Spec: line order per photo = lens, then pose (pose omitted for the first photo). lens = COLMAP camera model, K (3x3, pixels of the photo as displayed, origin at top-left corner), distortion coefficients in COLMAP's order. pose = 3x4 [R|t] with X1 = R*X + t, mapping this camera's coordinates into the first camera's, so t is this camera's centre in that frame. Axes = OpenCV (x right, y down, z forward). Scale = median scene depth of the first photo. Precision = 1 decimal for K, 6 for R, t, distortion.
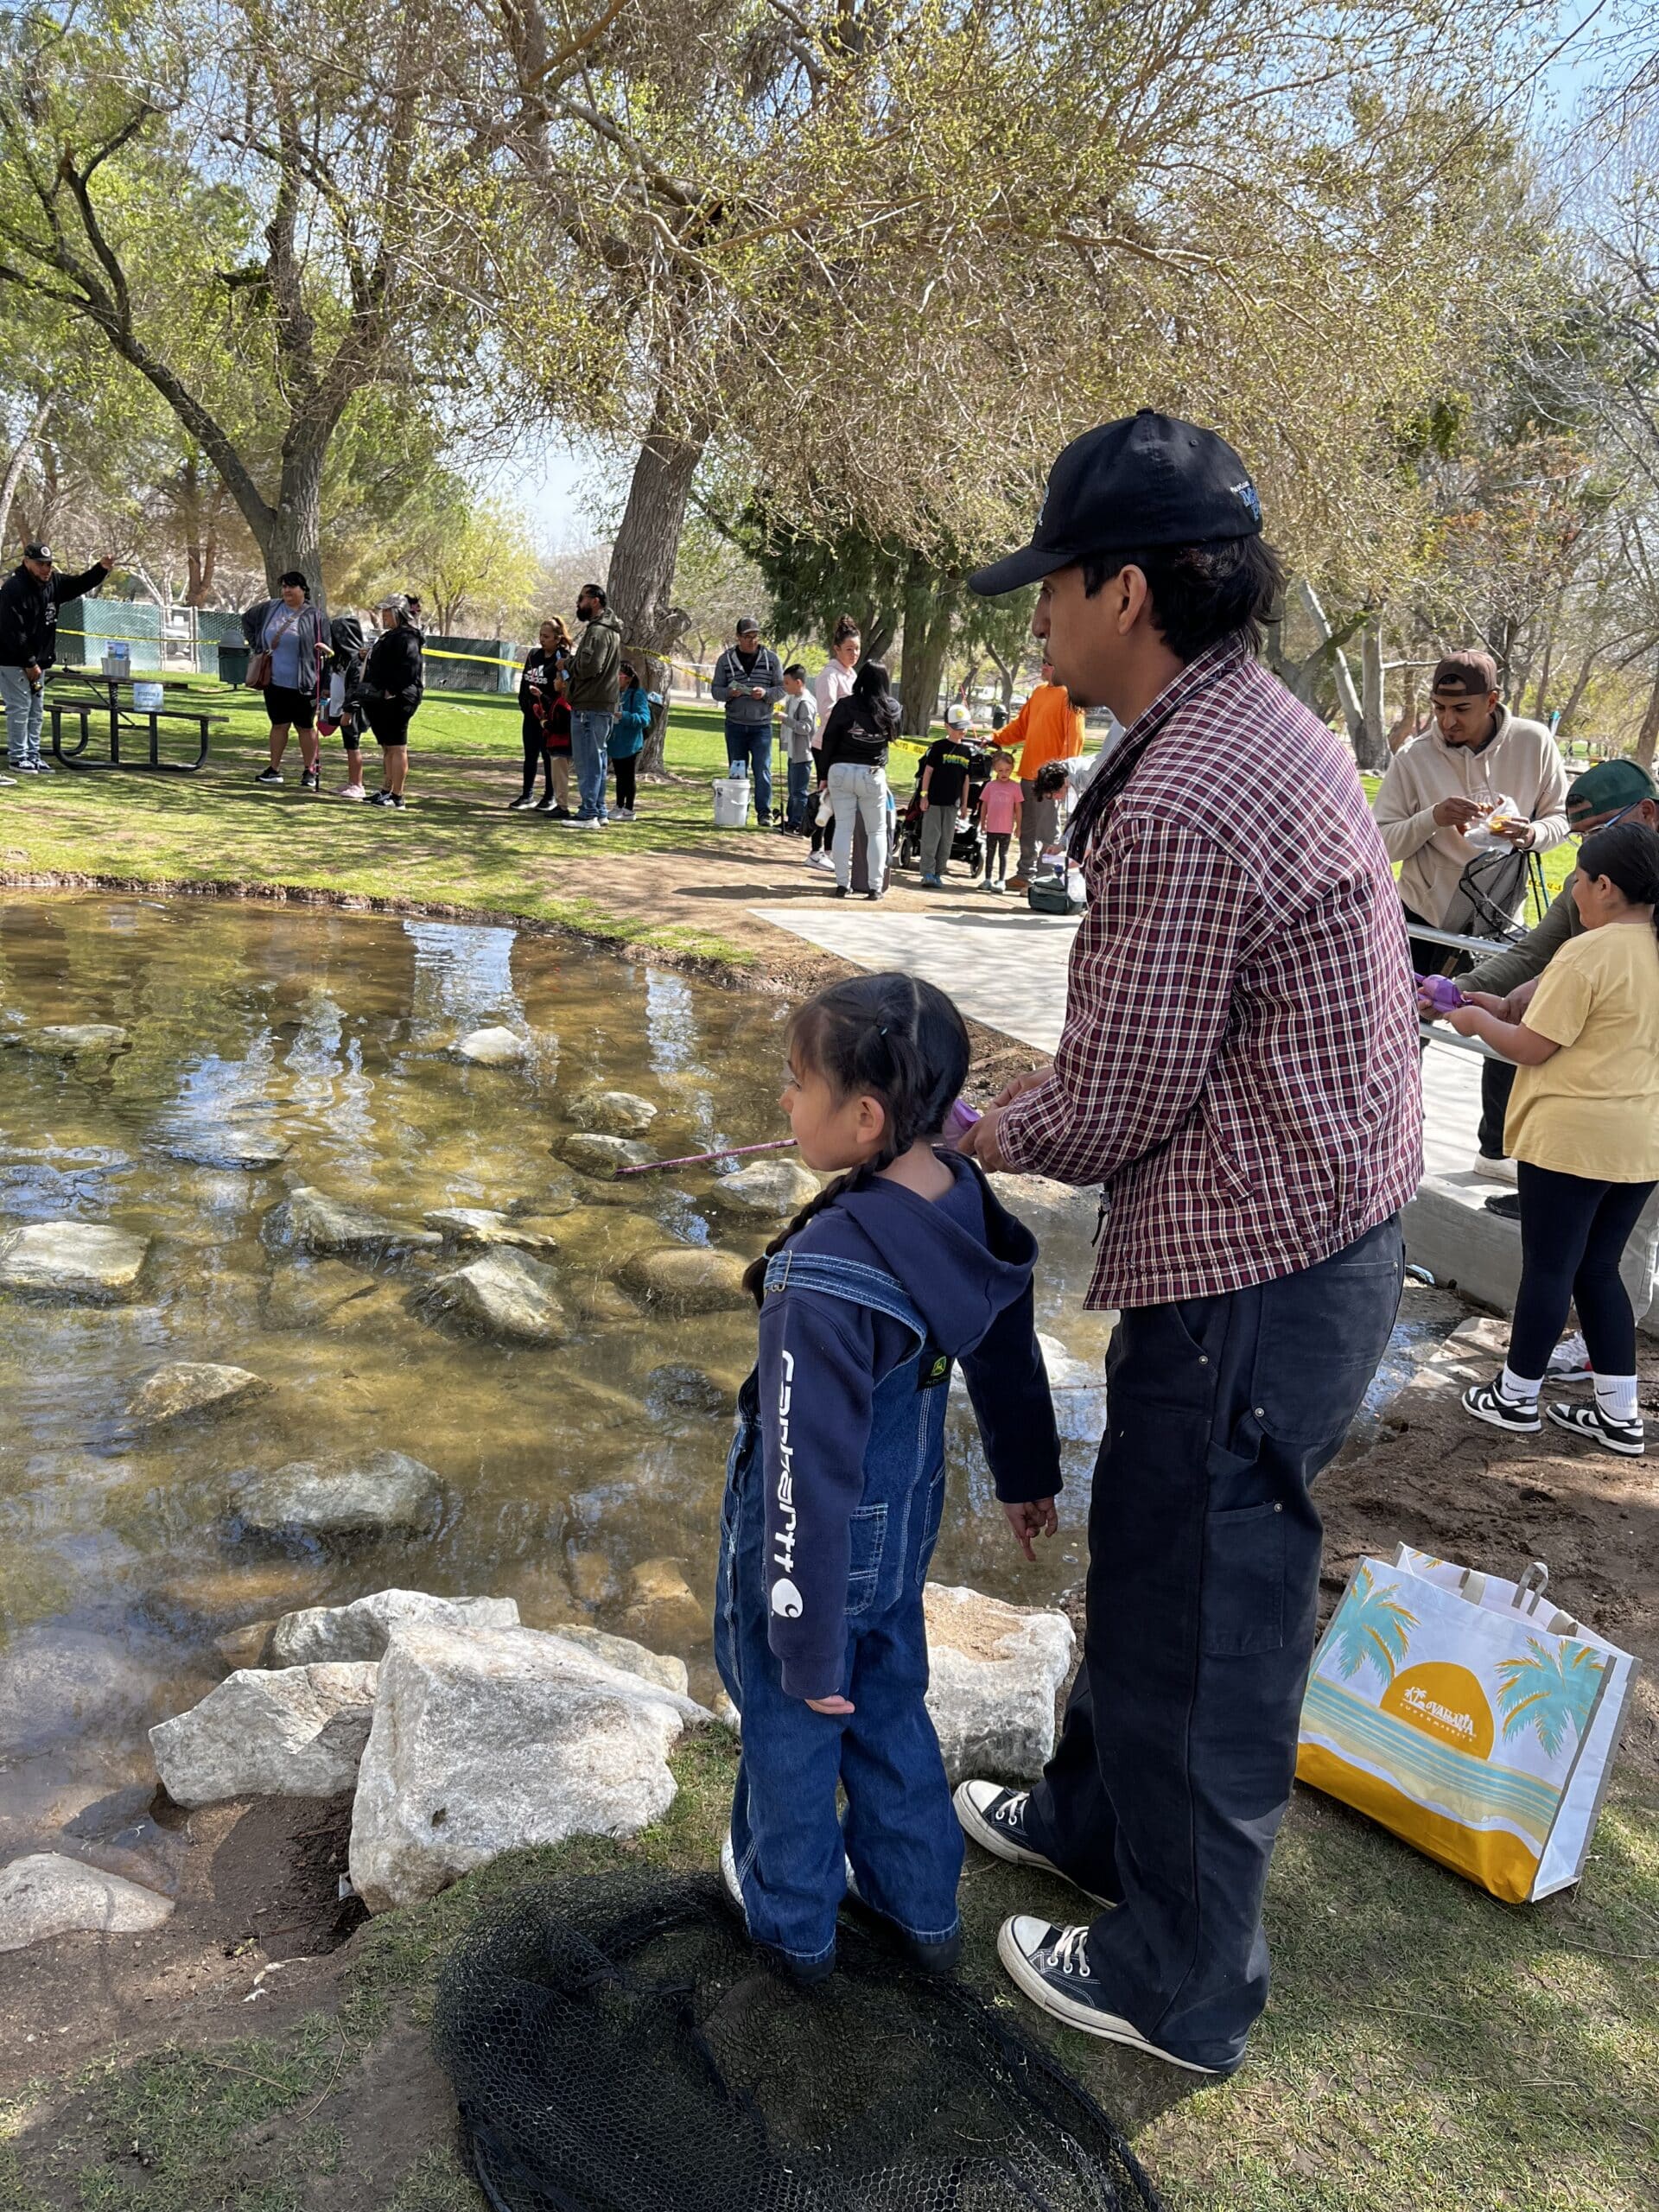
lens RADIAL K [[1680.4, 0, 830.4], [0, 1680.4, 1106.2], [0, 0, 1]] dist [-0.001980, 0.000851]
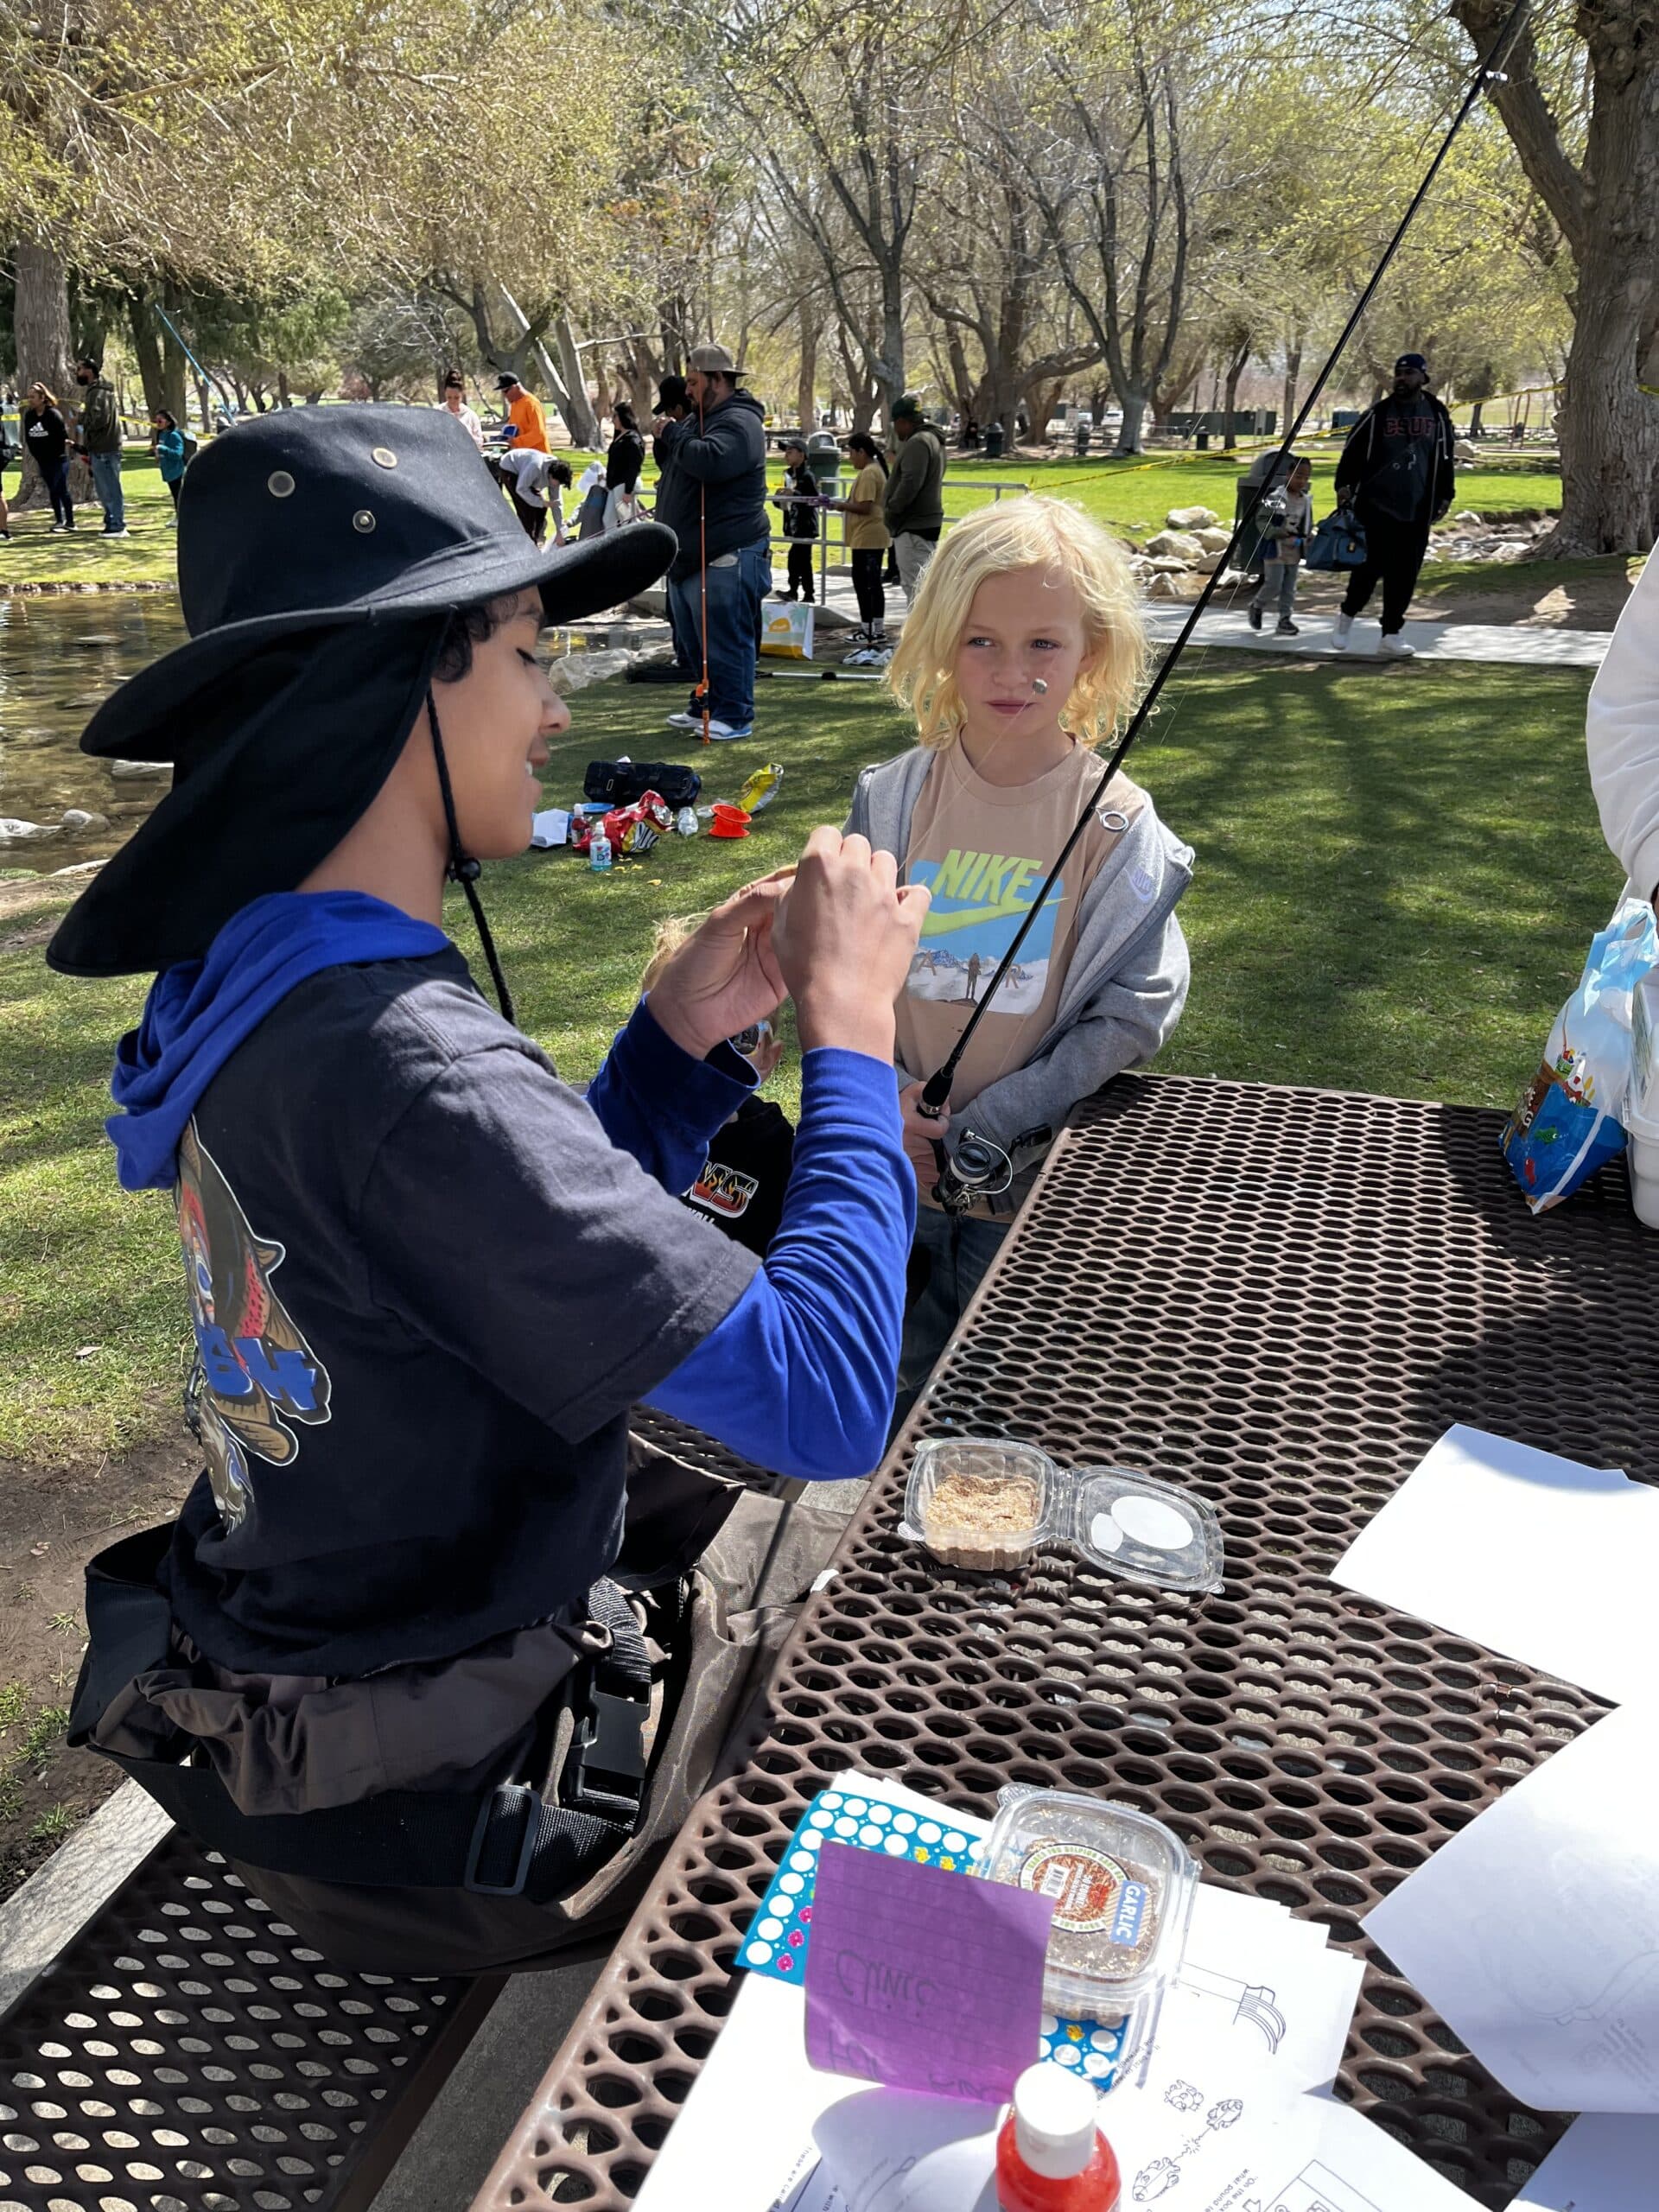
lens RADIAL K [[1680.4, 0, 829.3], [0, 1680.4, 1105.6], [0, 0, 1]] dist [-0.001980, 0.000851]
pose [[0.893773, -0.248352, 0.373486, -0.061682], [0.182601, 0.962055, 0.202751, 0.026378], [-0.409668, -0.113015, 0.905207, -0.131965]]
